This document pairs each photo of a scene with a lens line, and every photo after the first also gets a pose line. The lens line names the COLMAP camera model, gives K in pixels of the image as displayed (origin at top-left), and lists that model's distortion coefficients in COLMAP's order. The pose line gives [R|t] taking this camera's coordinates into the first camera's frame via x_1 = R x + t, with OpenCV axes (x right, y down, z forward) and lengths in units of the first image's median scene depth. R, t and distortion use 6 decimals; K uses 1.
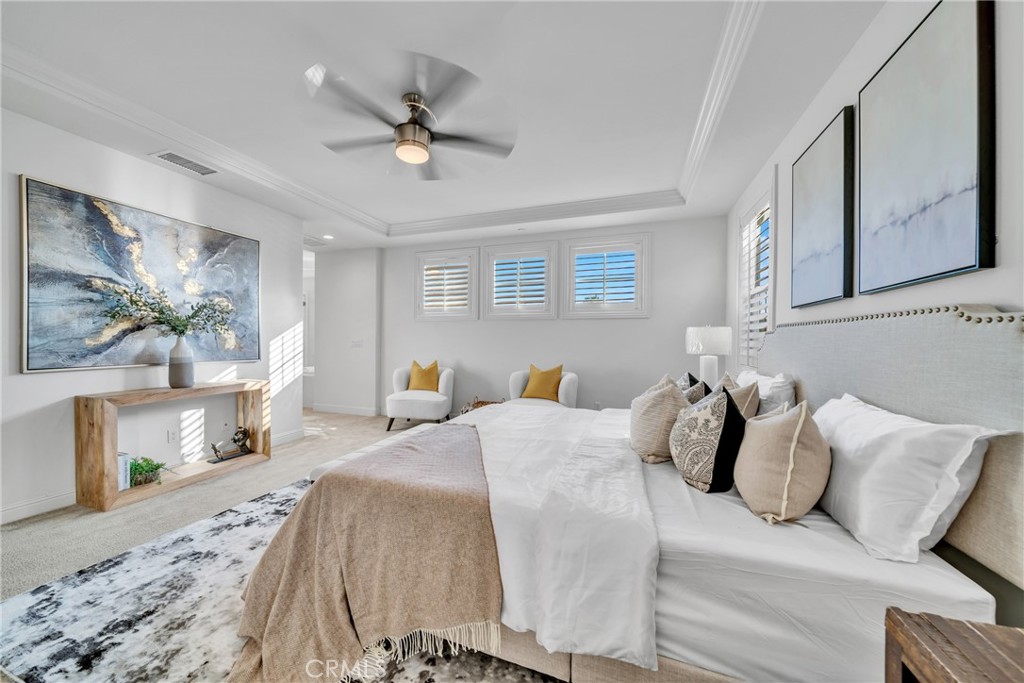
lens RADIAL K [[359.7, 0, 505.8], [0, 359.7, 345.8], [0, 0, 1]] dist [0.000322, -0.001908]
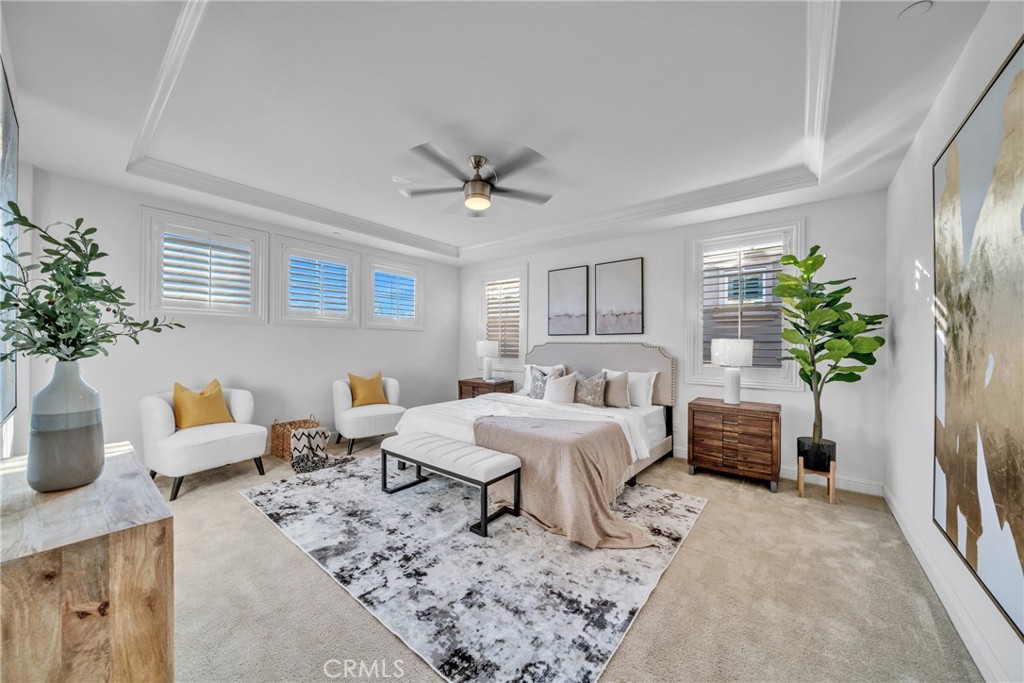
lens RADIAL K [[356.6, 0, 511.4], [0, 356.6, 344.7], [0, 0, 1]] dist [-0.000450, -0.002289]
pose [[0.330732, -0.002825, 0.943721, -0.885545], [0.007200, 0.999974, 0.000471, -0.031066], [-0.943697, 0.006639, 0.330743, 0.313665]]
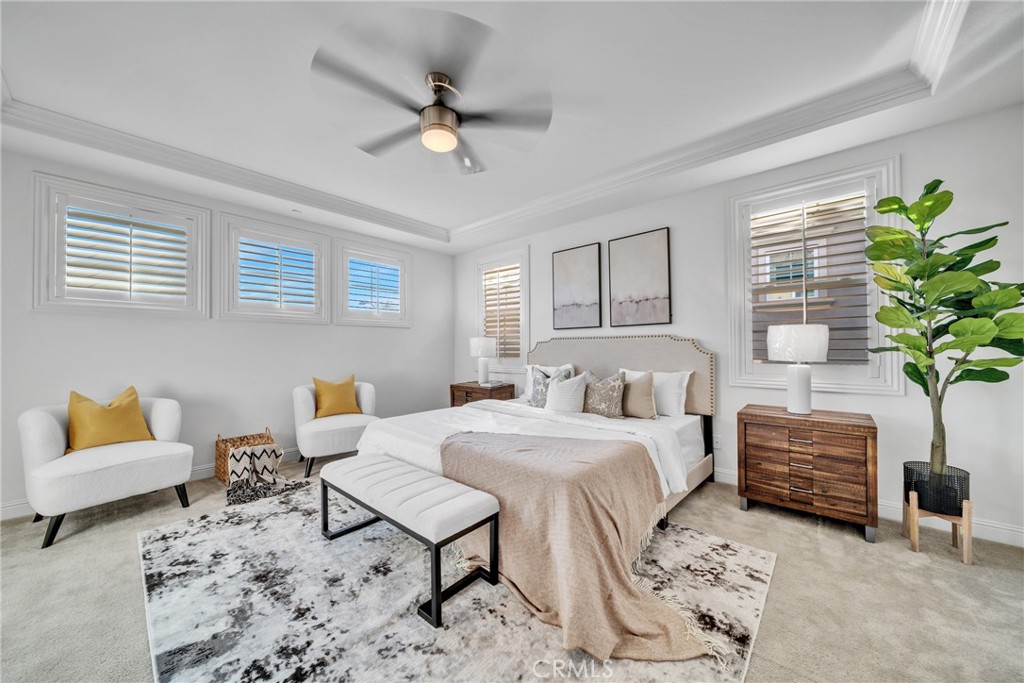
lens RADIAL K [[356.6, 0, 511.4], [0, 356.6, 344.7], [0, 0, 1]] dist [-0.000450, -0.002289]
pose [[0.377957, -0.000653, 0.925823, -0.647910], [0.022234, 0.999718, -0.008371, -0.009414], [-0.925556, 0.023749, 0.377865, 0.328079]]
